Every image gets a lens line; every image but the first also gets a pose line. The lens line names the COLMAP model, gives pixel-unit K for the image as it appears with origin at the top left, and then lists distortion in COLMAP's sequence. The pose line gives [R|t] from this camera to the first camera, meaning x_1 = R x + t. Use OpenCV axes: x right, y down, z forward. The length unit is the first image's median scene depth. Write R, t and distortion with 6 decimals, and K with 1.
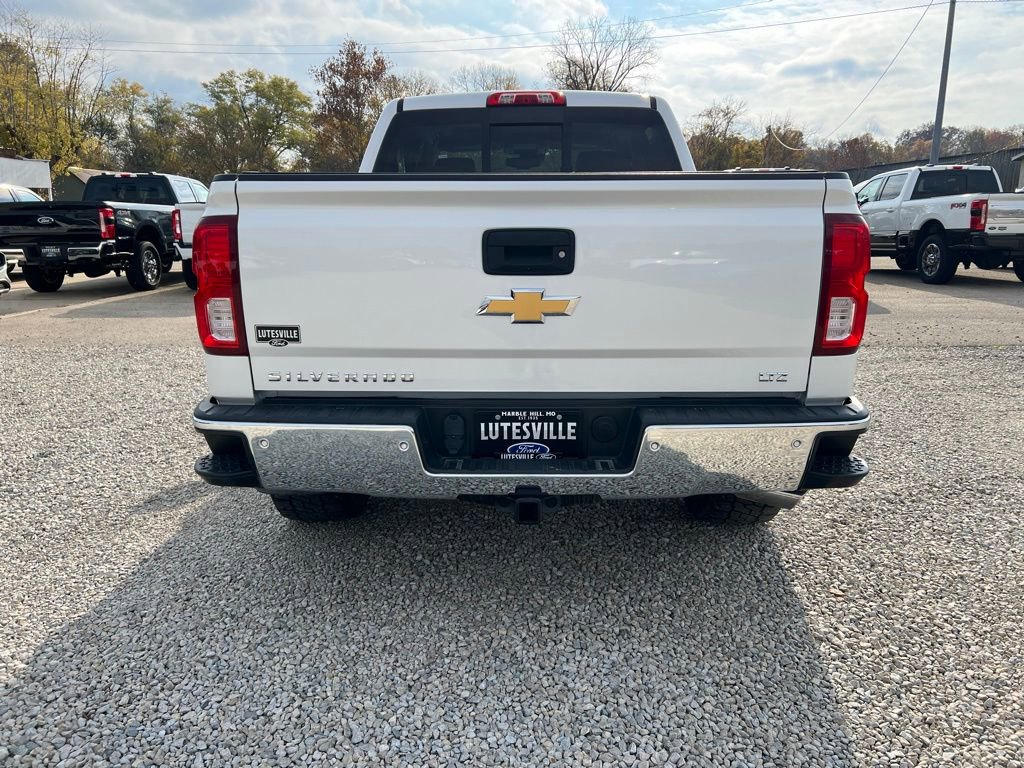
lens RADIAL K [[742.0, 0, 507.1], [0, 742.0, 368.2], [0, 0, 1]] dist [0.054948, 0.001542]
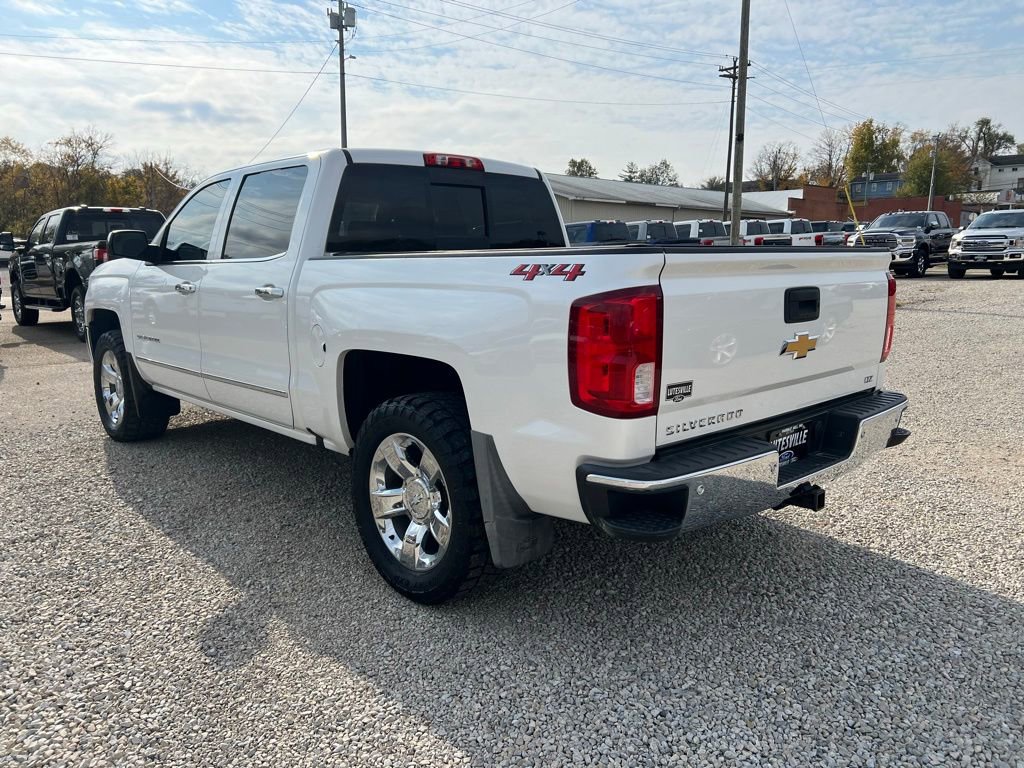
lens RADIAL K [[761.2, 0, 512.0], [0, 761.2, 384.0], [0, 0, 1]] dist [0.069383, -0.071456]
pose [[0.741139, -0.119270, 0.660672, -0.108792], [0.144220, 0.989402, 0.016829, -0.009700], [-0.655678, 0.082810, 0.750486, 0.028336]]
